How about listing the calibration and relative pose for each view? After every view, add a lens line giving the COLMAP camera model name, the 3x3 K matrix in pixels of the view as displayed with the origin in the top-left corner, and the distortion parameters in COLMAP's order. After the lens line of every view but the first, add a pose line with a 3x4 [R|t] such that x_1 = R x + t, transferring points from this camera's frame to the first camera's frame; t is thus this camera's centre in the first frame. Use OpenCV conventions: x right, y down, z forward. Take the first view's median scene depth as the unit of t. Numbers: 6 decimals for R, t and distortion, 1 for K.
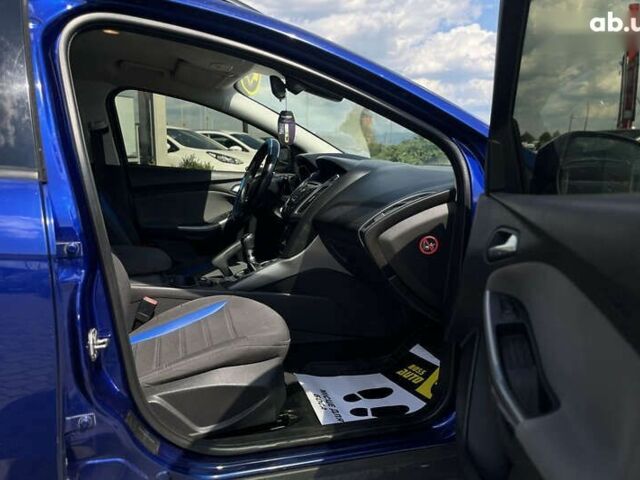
lens RADIAL K [[544.0, 0, 320.0], [0, 544.0, 240.0], [0, 0, 1]] dist [0.012778, -0.002443]
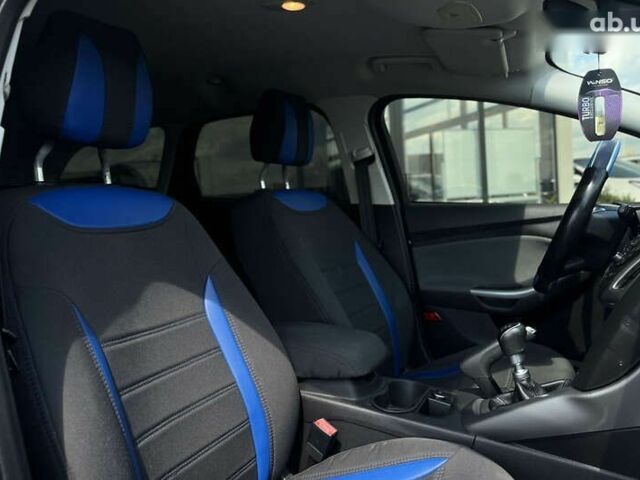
lens RADIAL K [[544.0, 0, 320.0], [0, 544.0, 240.0], [0, 0, 1]] dist [0.012778, -0.002443]
pose [[0.724845, -0.013412, -0.688782, 0.087068], [-0.036490, 0.997660, -0.057827, -0.052540], [0.687945, 0.067049, 0.722659, 0.498997]]
